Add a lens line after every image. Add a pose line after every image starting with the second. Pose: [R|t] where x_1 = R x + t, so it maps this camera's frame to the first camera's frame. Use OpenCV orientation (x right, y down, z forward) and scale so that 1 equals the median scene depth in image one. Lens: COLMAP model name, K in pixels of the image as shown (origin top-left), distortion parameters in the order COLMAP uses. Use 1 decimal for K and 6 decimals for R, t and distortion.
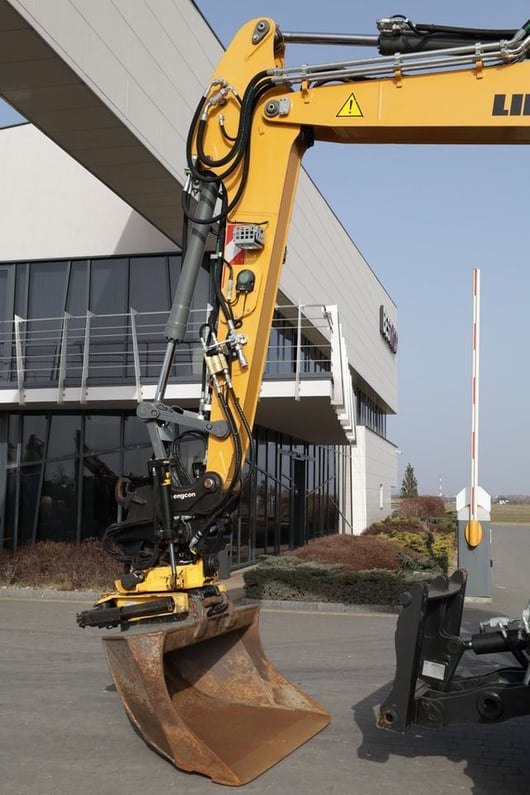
lens RADIAL K [[923.1, 0, 260.9], [0, 923.1, 392.2], [0, 0, 1]] dist [-0.000171, 0.011223]
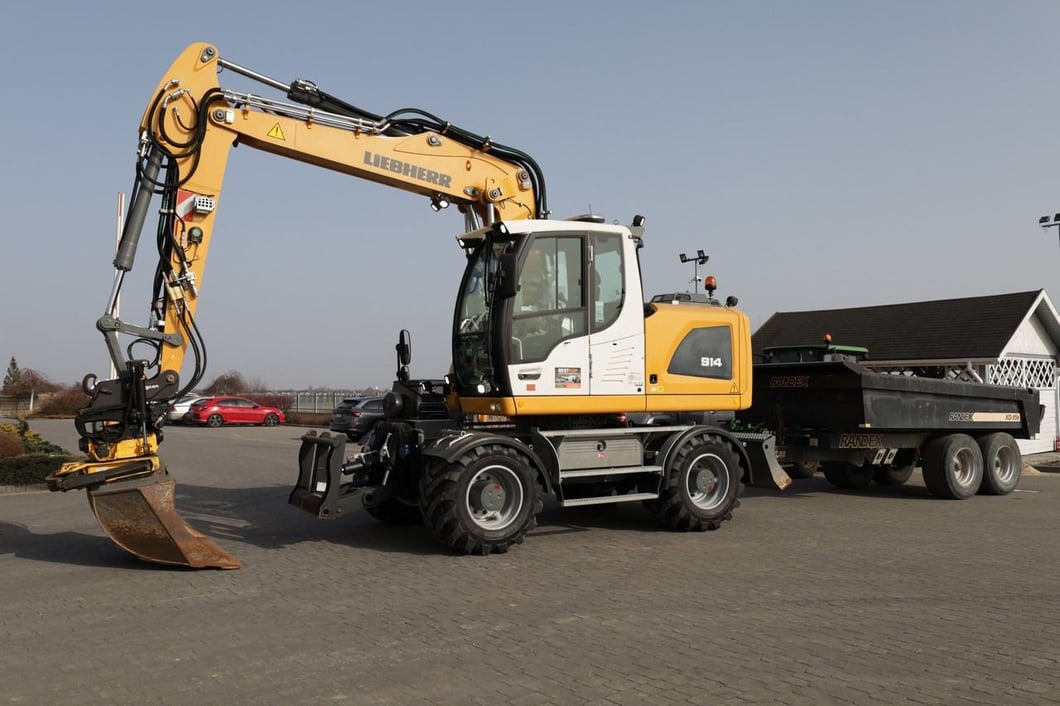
lens RADIAL K [[892.8, 0, 542.1], [0, 892.8, 356.8], [0, 0, 1]] dist [-0.021235, 0.003725]
pose [[0.585701, 0.020294, 0.810273, -0.802672], [-0.082990, 0.995934, 0.035045, -0.026693], [-0.806268, -0.087770, 0.585003, -0.234429]]
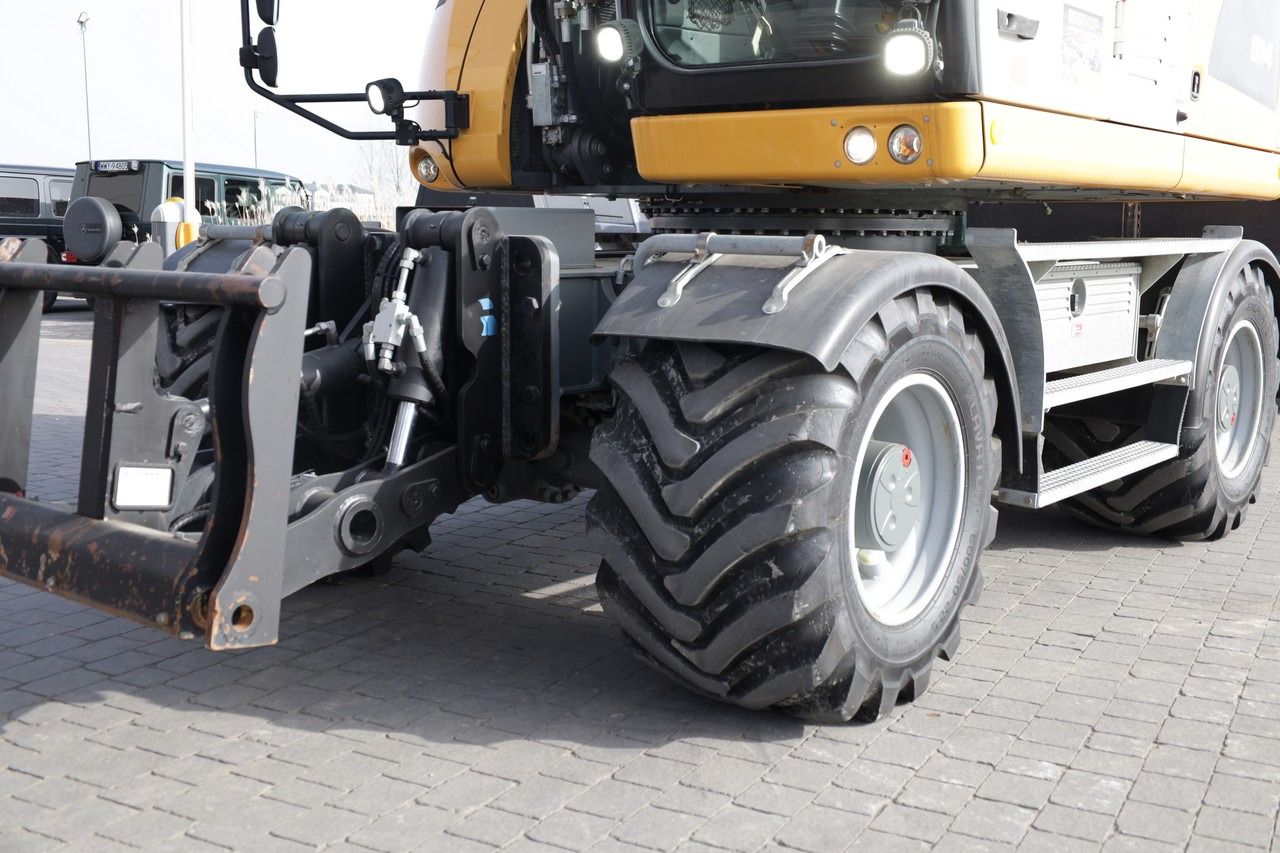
lens RADIAL K [[1424.6, 0, 642.8], [0, 1424.6, 426.2], [0, 0, 1]] dist [-0.019203, 0.004952]
pose [[0.254326, -0.142321, 0.956589, -0.281676], [-0.115592, 0.977549, 0.176172, 0.129696], [-0.960186, -0.155379, 0.232165, 0.589791]]
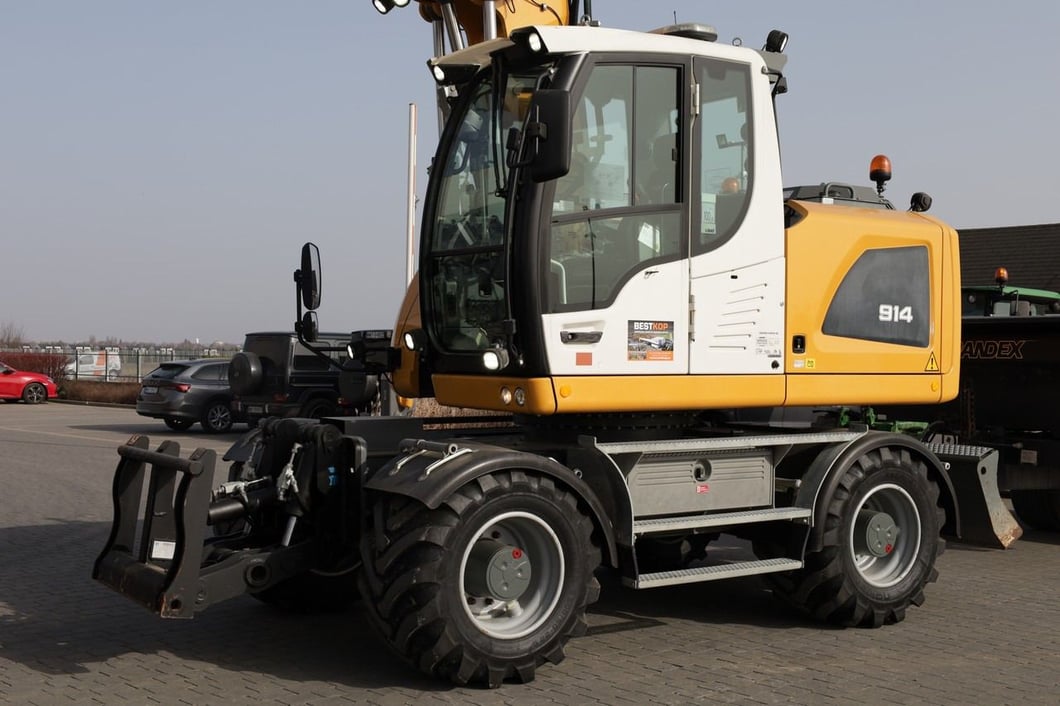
lens RADIAL K [[1348.5, 0, 547.3], [0, 1348.5, 359.2], [0, 0, 1]] dist [0.003347, 0.002117]
pose [[0.525732, -0.009135, 0.850601, -0.607633], [-0.101656, 0.992102, 0.073486, -0.003984], [-0.844554, -0.125102, 0.520651, 0.060566]]
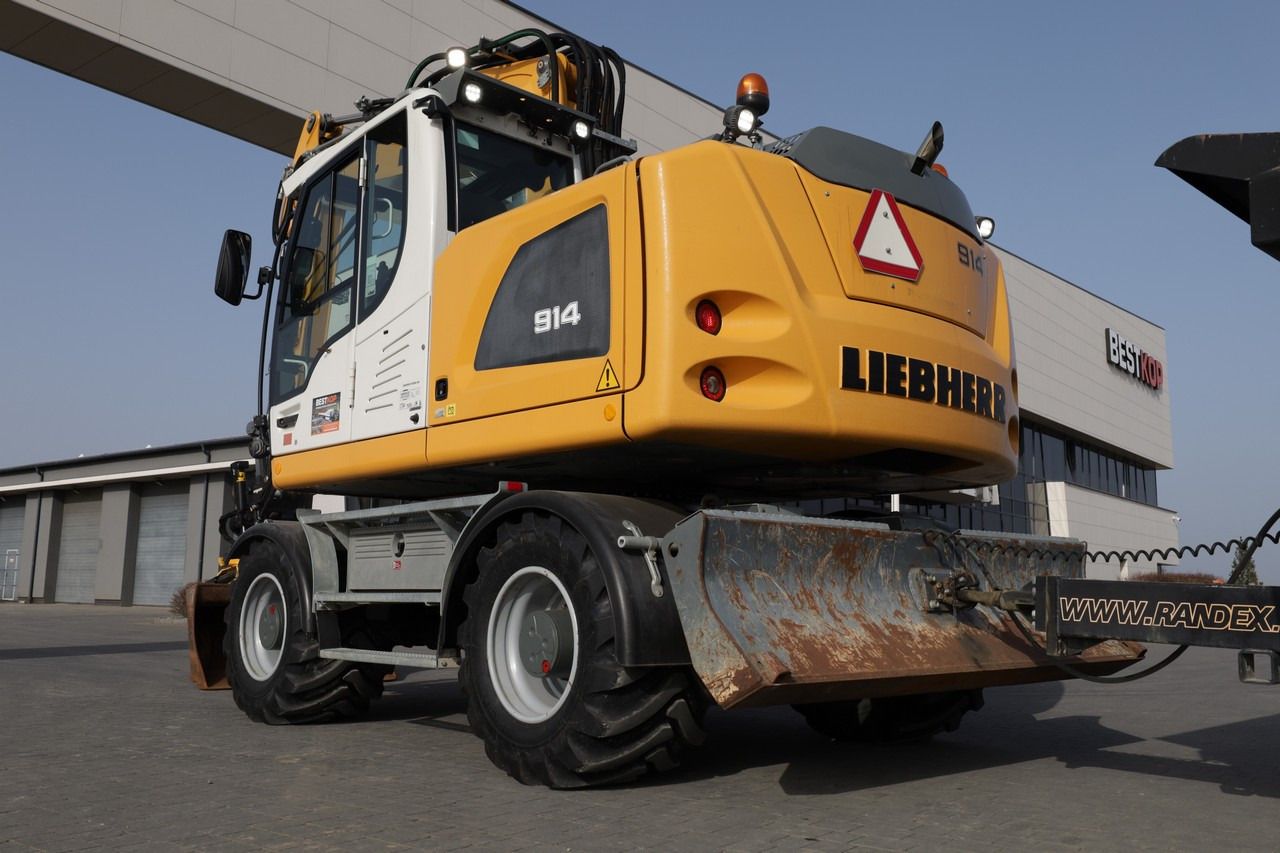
lens RADIAL K [[1078.1, 0, 654.7], [0, 1078.1, 431.1], [0, 0, 1]] dist [-0.021235, 0.003725]
pose [[0.917196, -0.060739, -0.393780, 1.023505], [0.047367, 0.997926, -0.043598, 0.123580], [0.395611, 0.021336, 0.918170, -0.169056]]
